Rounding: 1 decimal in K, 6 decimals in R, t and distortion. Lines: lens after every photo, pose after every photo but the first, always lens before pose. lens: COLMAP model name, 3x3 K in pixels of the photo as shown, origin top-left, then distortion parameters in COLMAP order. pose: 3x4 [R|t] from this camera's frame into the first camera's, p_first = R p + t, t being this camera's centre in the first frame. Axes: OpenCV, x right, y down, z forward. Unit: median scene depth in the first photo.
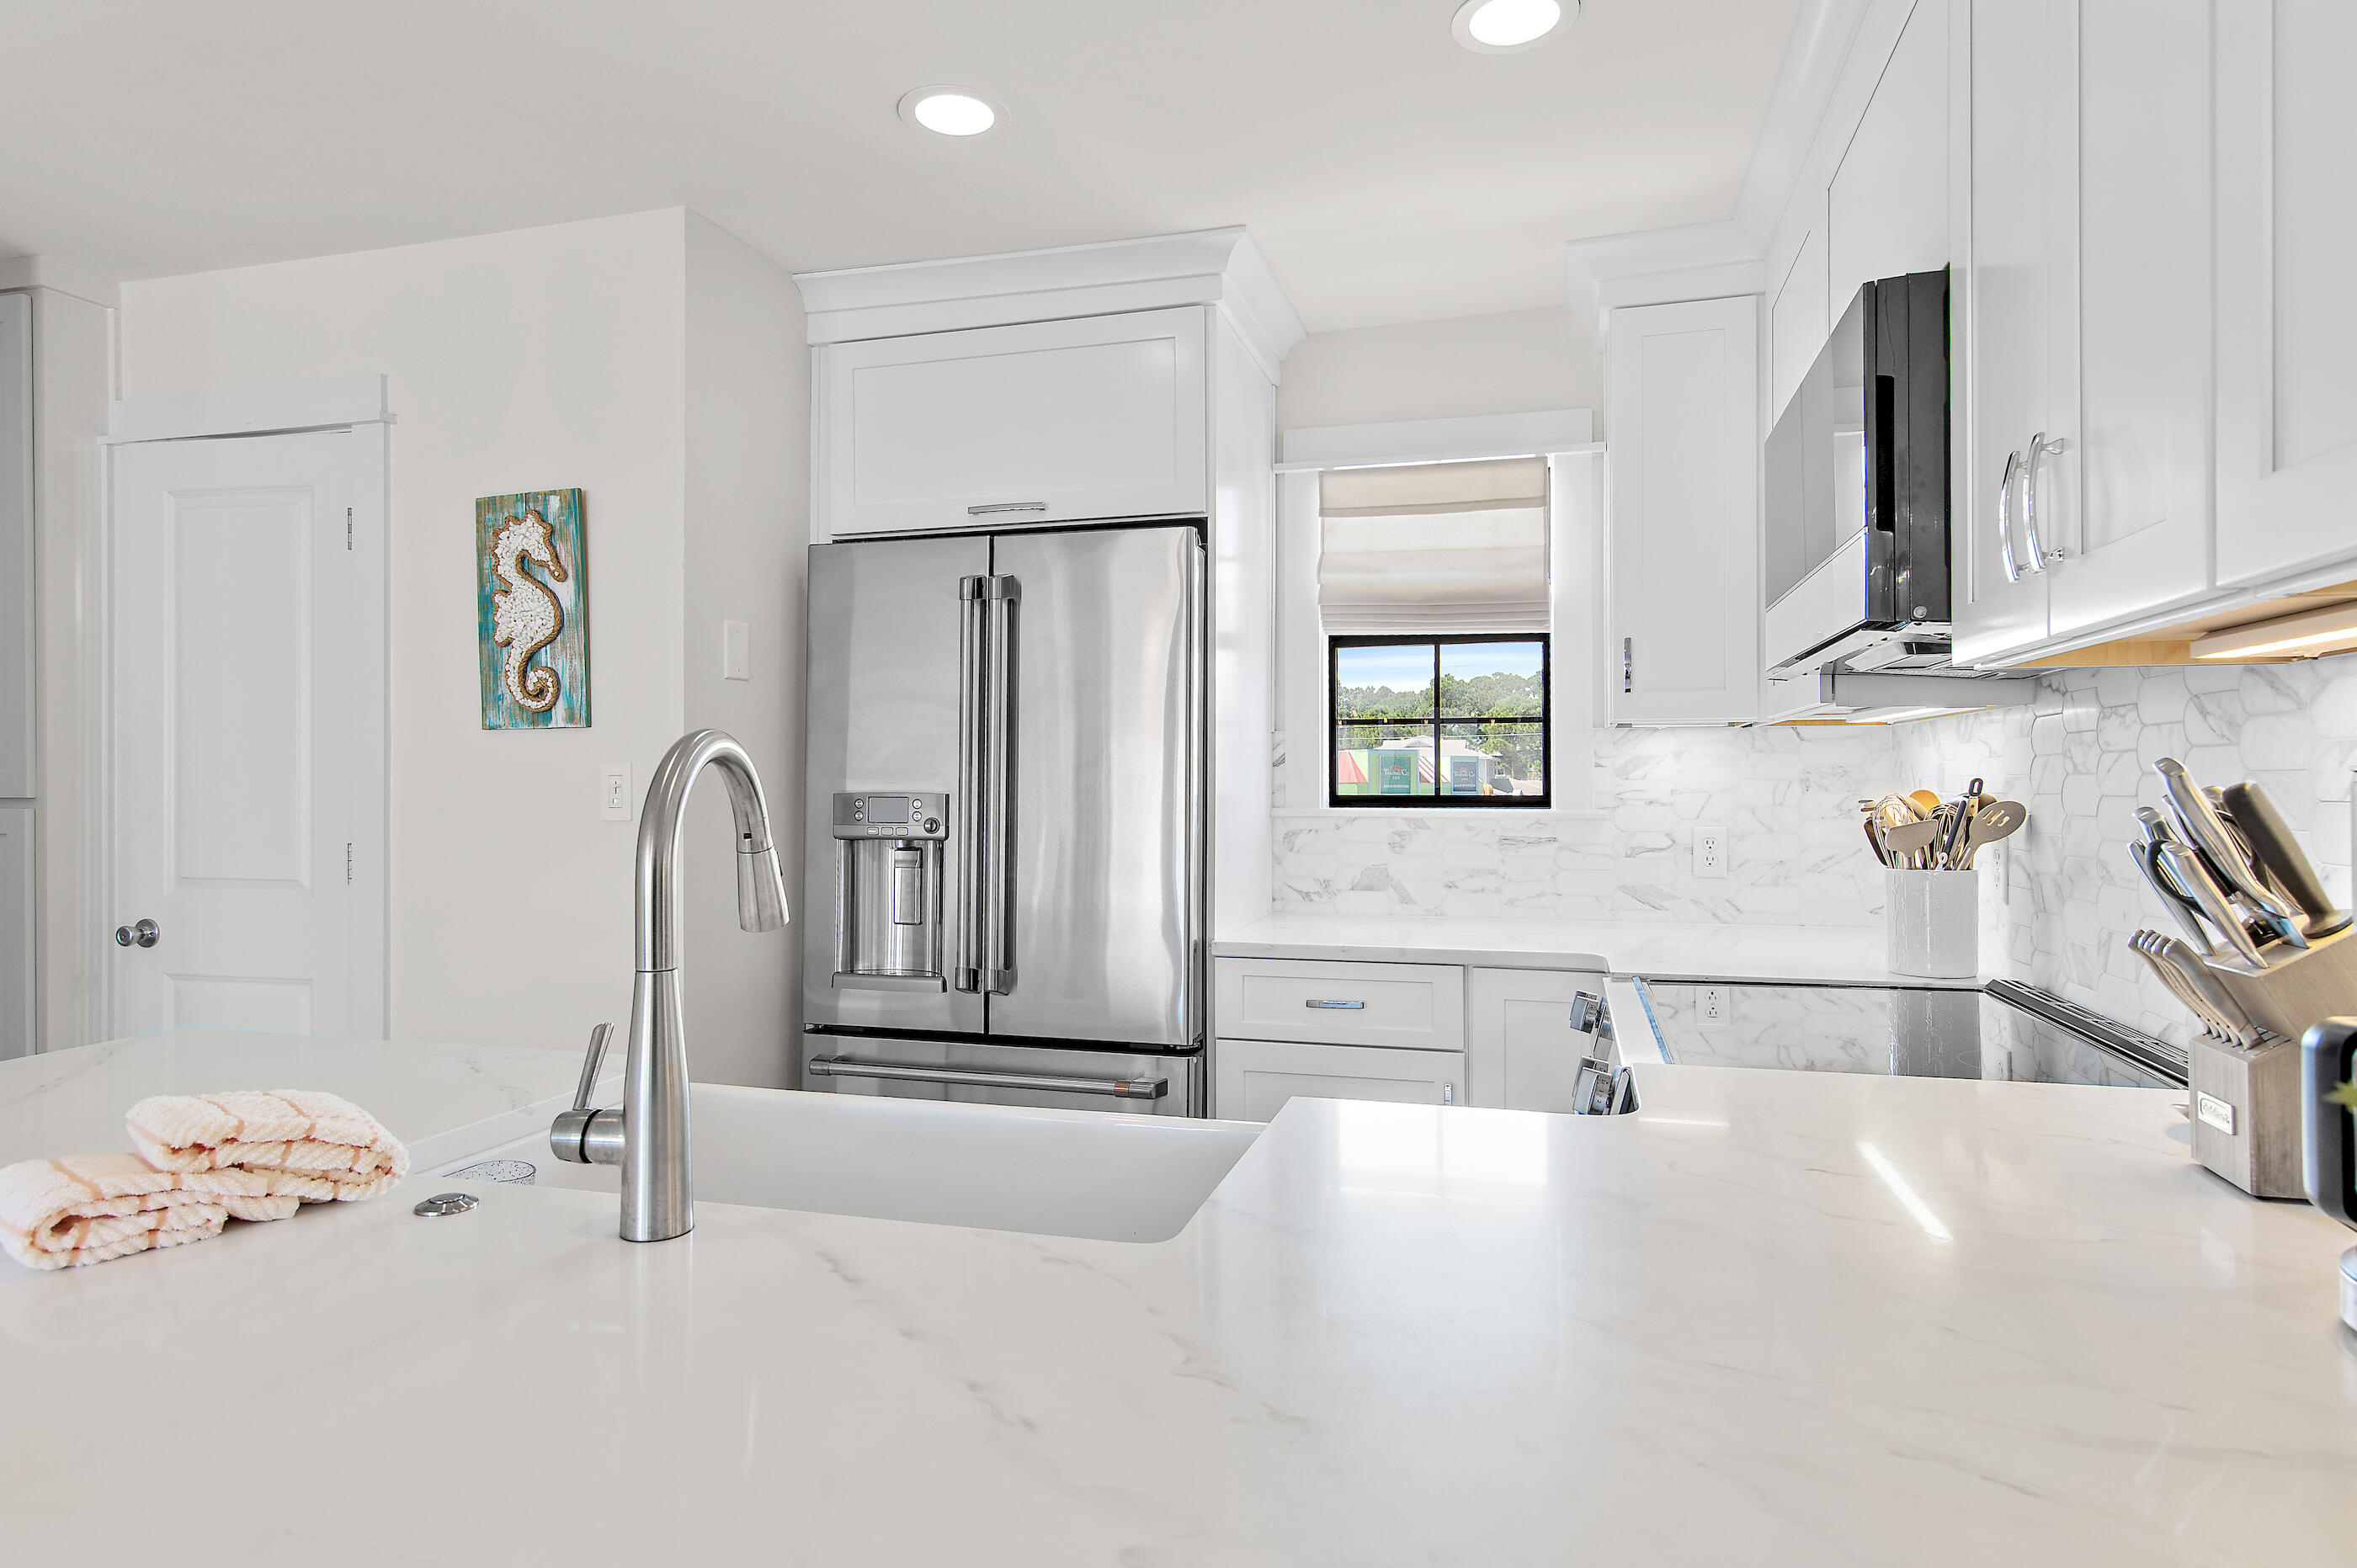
lens RADIAL K [[1301.5, 0, 1178.5], [0, 1301.5, 784.0], [0, 0, 1]] dist [0.003050, 0.000351]
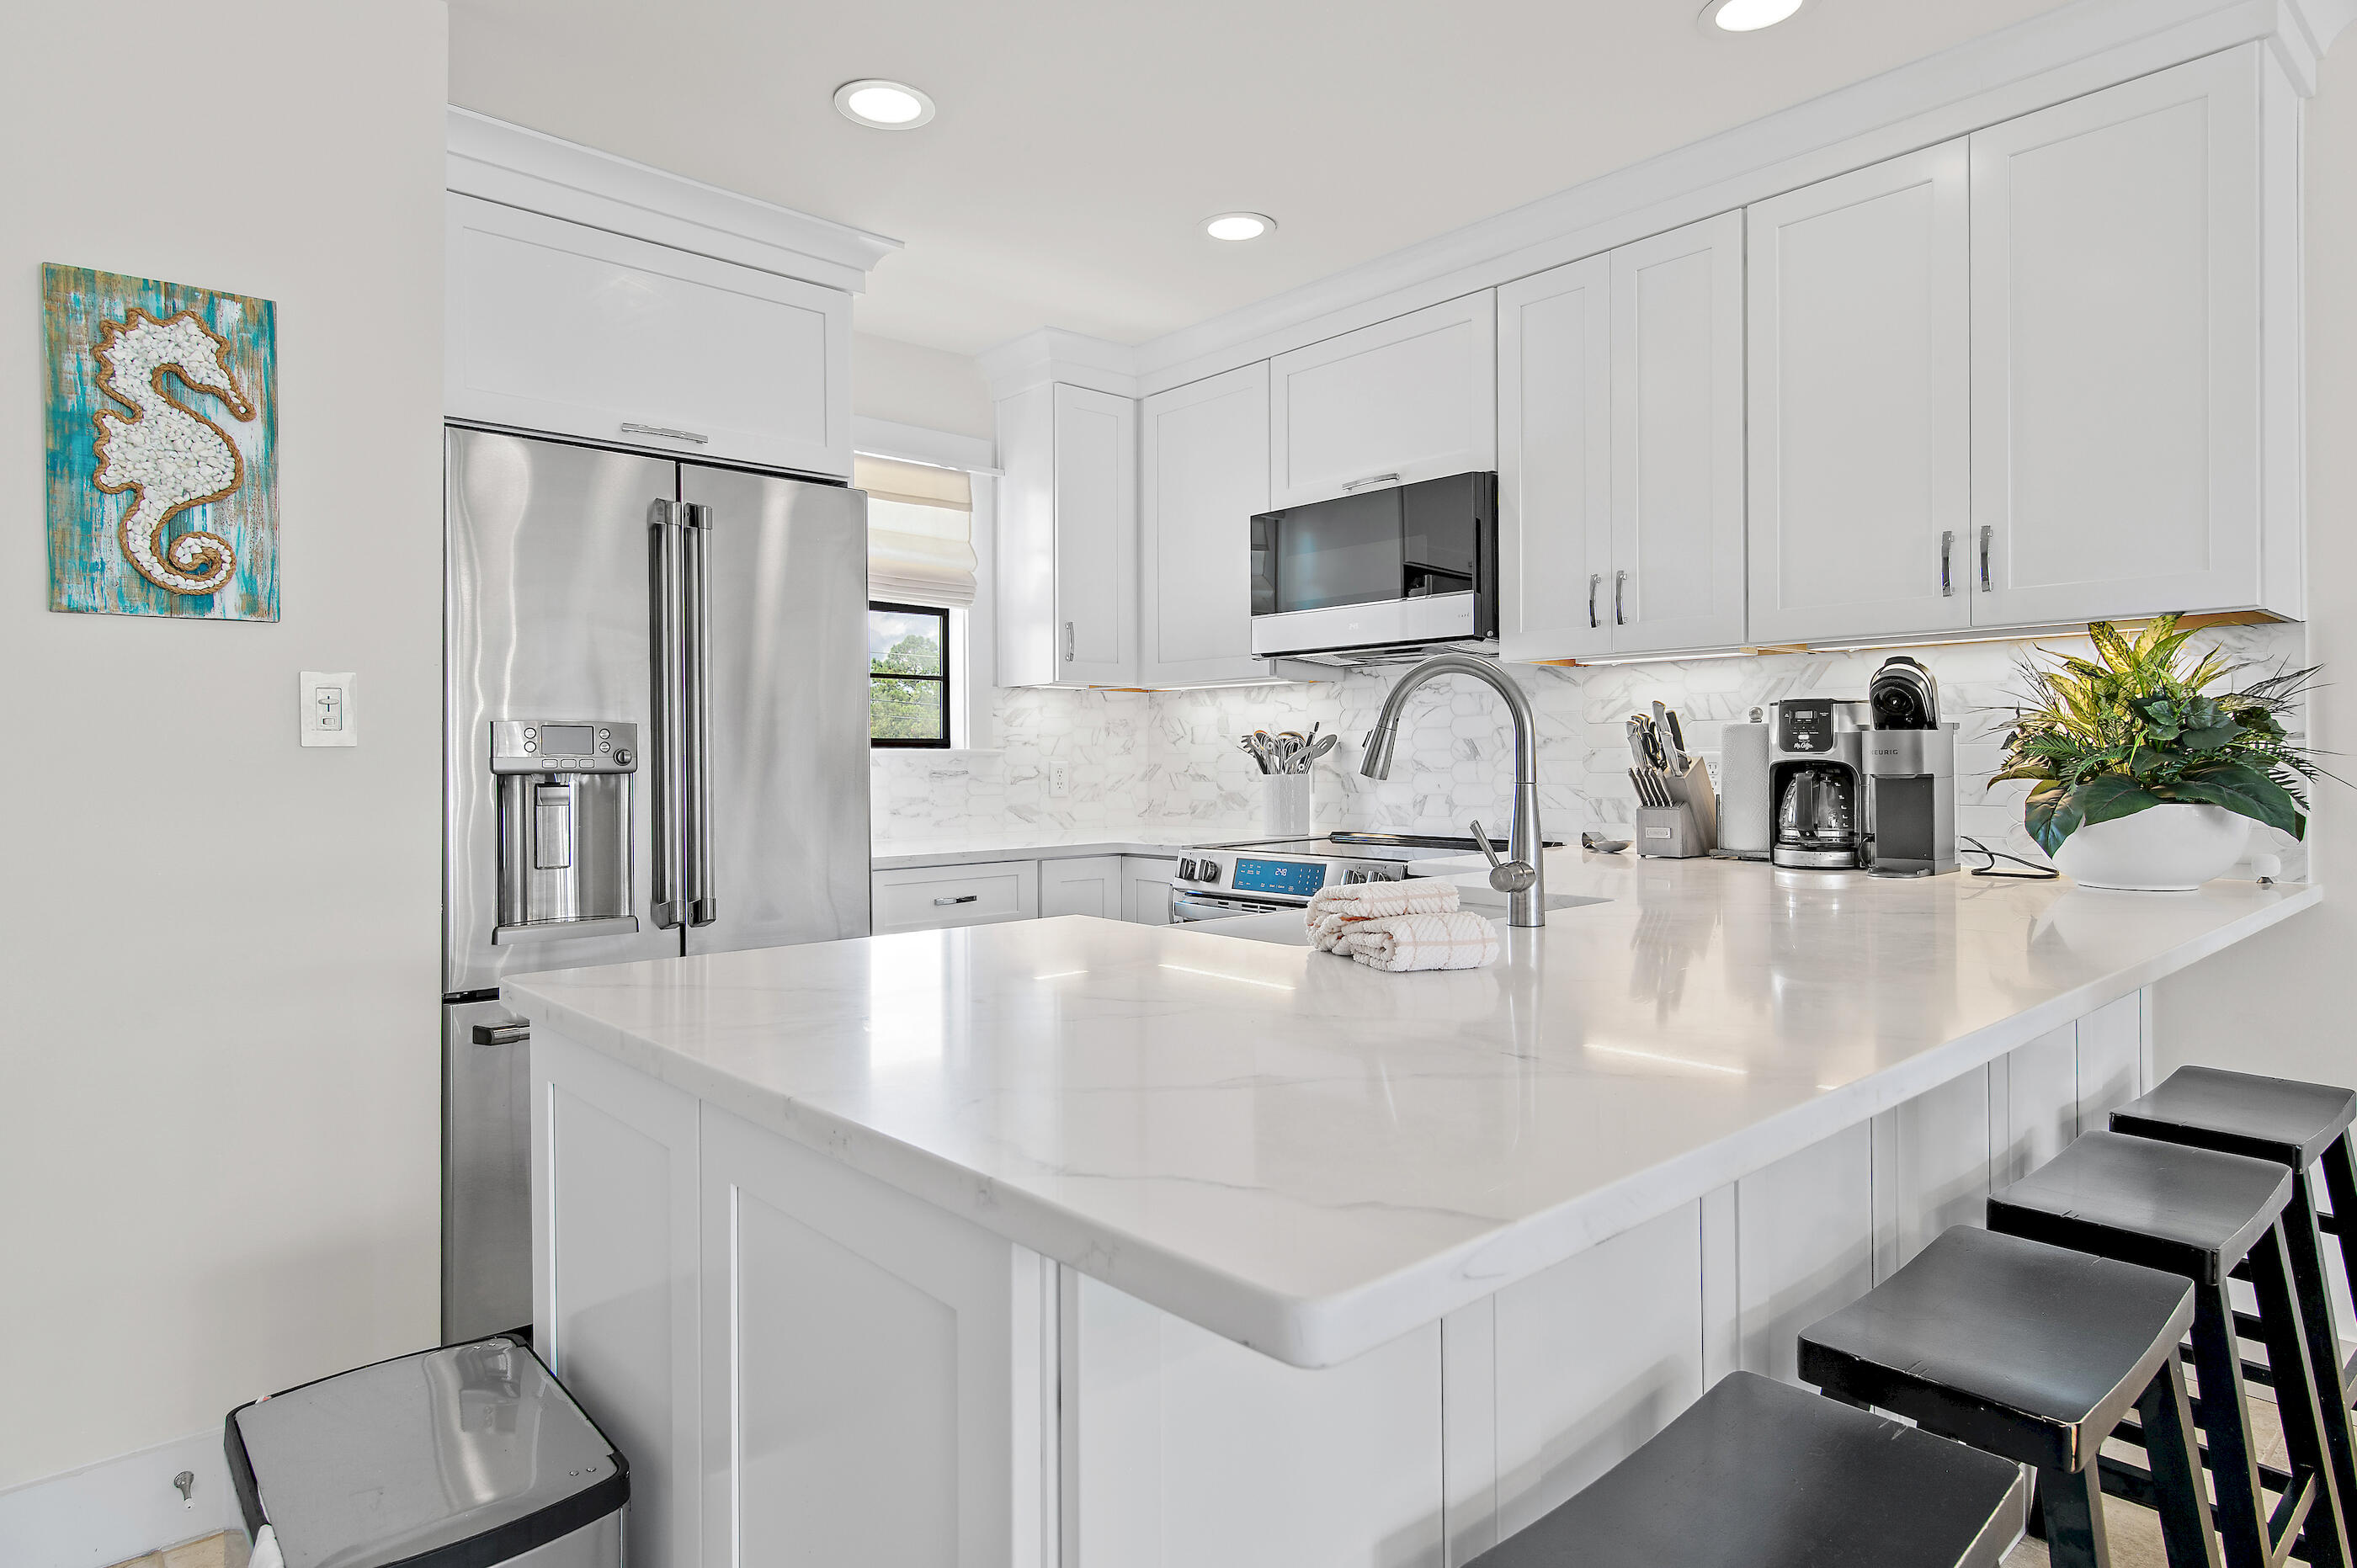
lens RADIAL K [[1314.3, 0, 1176.4], [0, 1314.3, 764.2], [0, 0, 1]] dist [-0.000026, 0.000112]
pose [[0.531884, -0.004993, 0.846803, -0.800003], [0.007174, 0.999973, 0.001390, 0.039449], [-0.846787, 0.005336, 0.531906, 0.158213]]
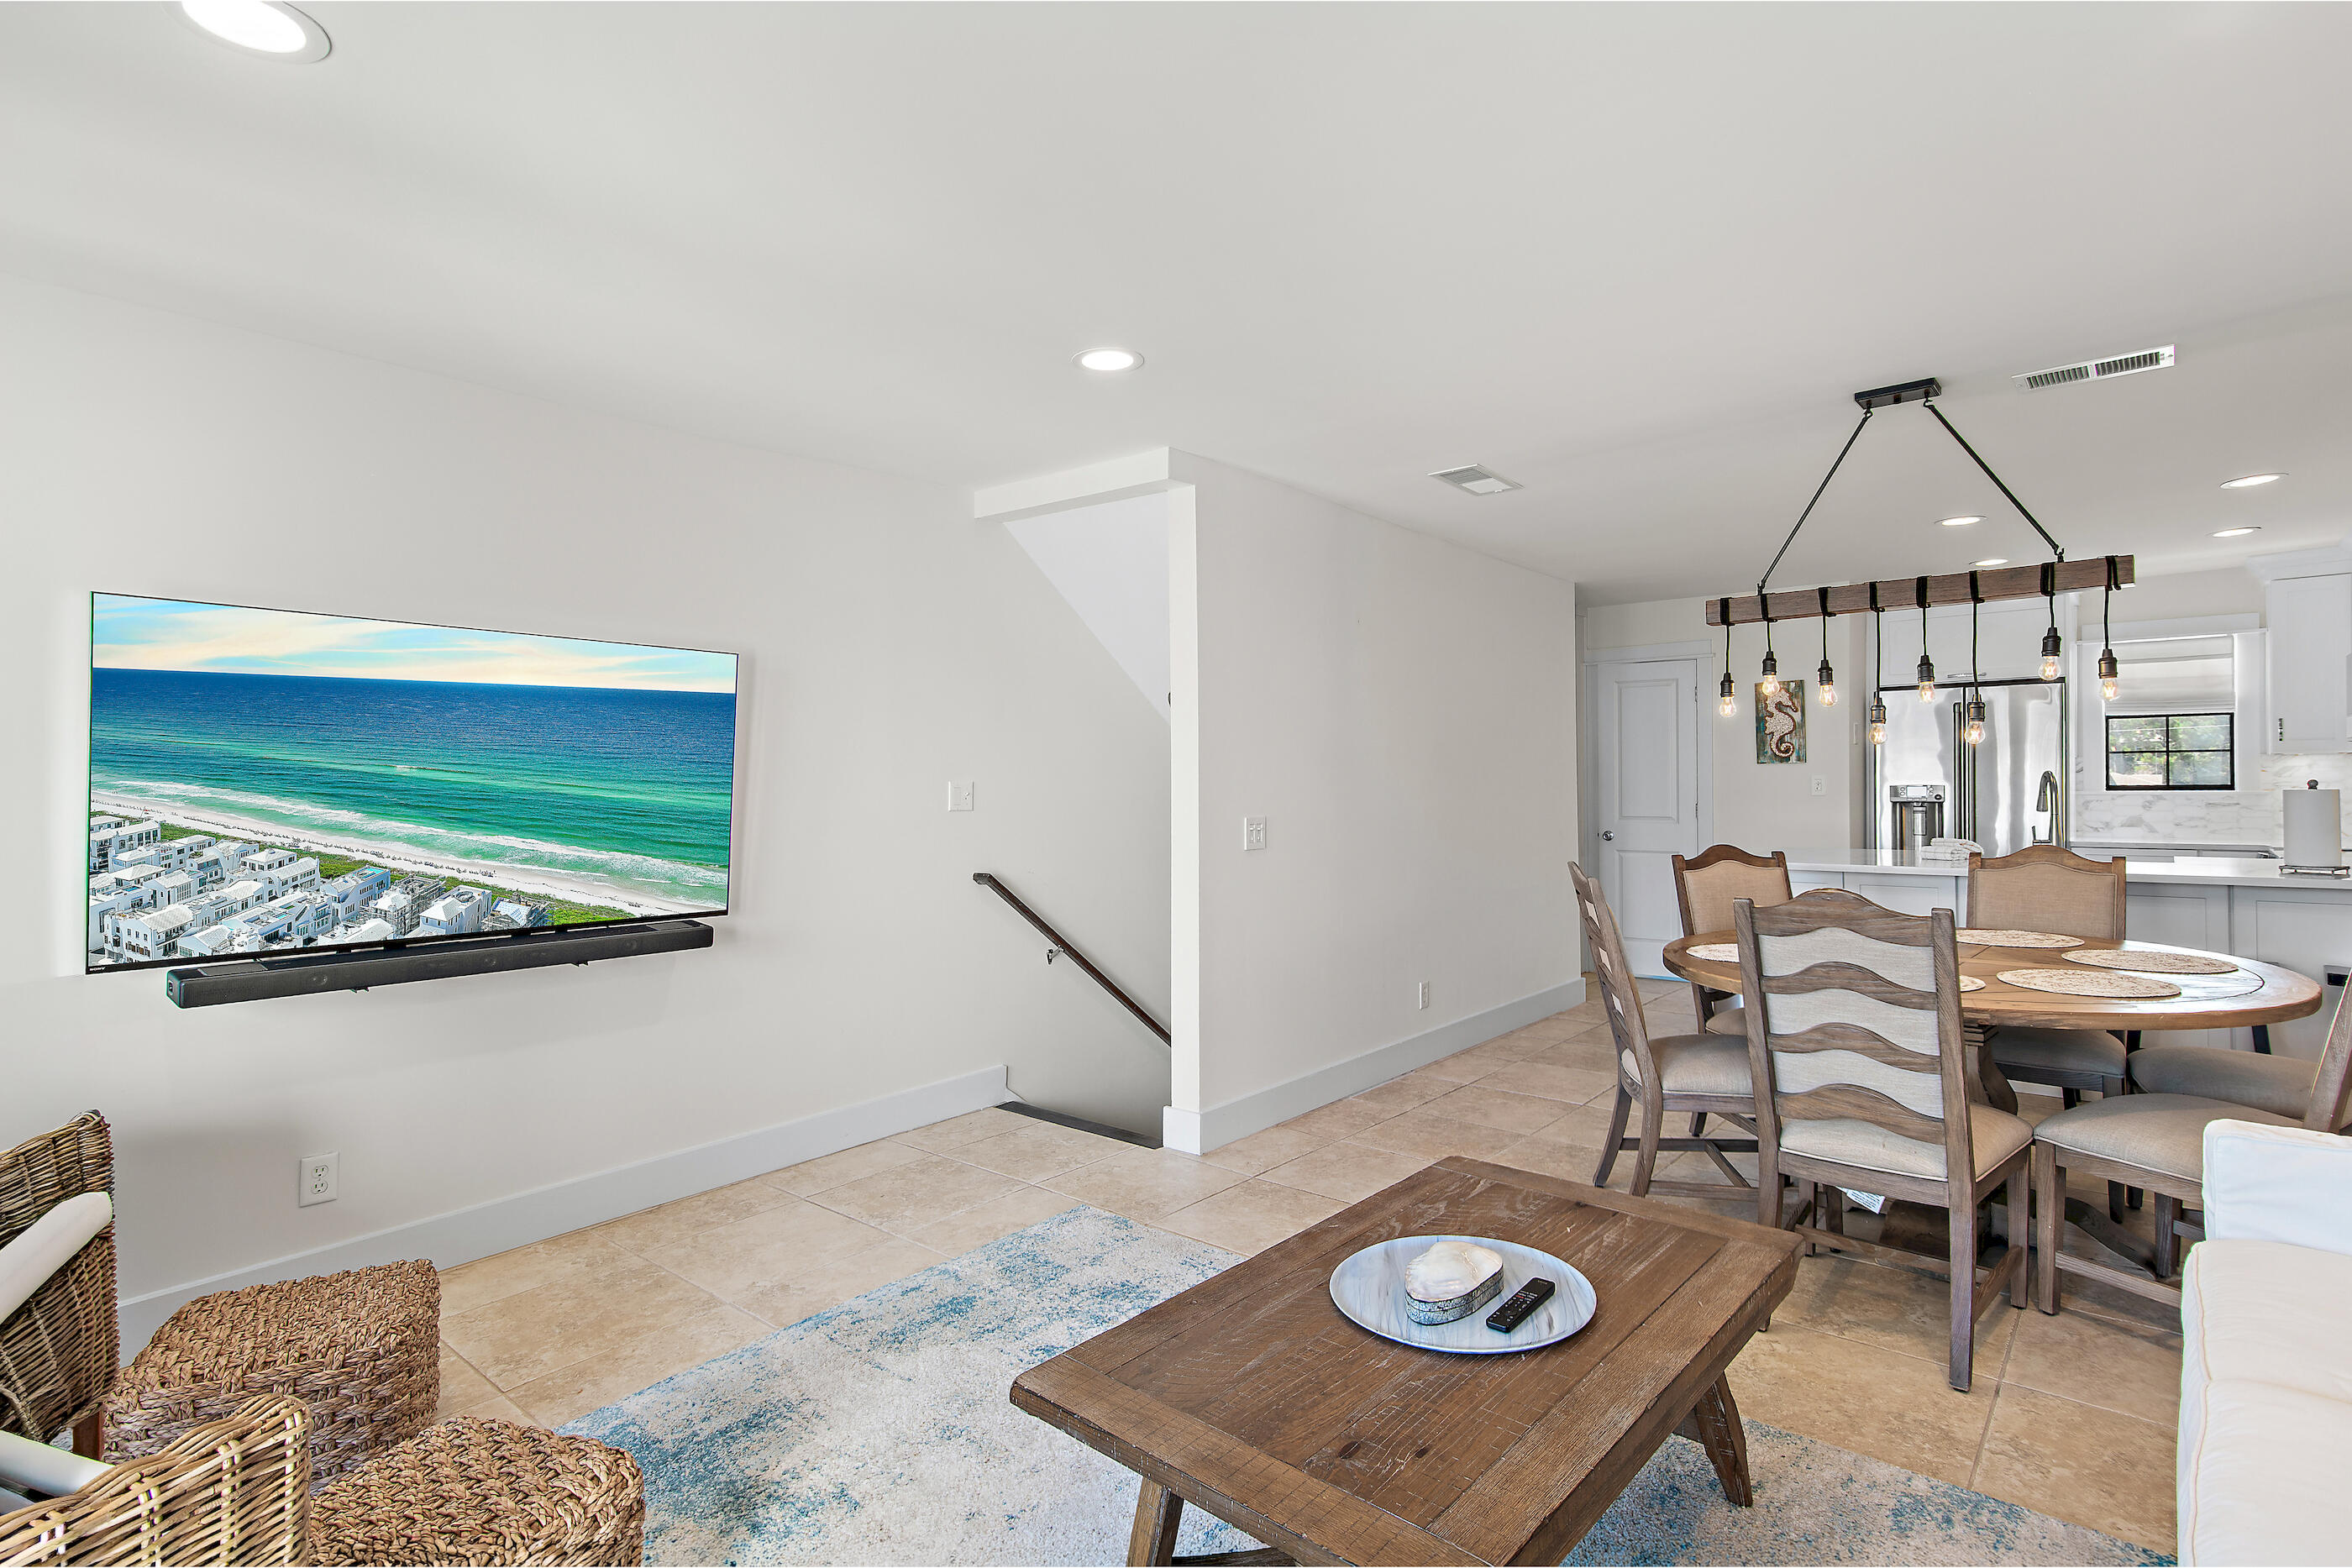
lens RADIAL K [[1139.0, 0, 1187.8], [0, 1139.0, 787.5], [0, 0, 1]] dist [-0.001292, 0.000496]
pose [[0.909644, -0.006536, -0.415337, -0.634663], [0.007772, 0.999969, 0.001286, -0.002741], [0.415316, -0.004398, 0.909667, -1.799303]]
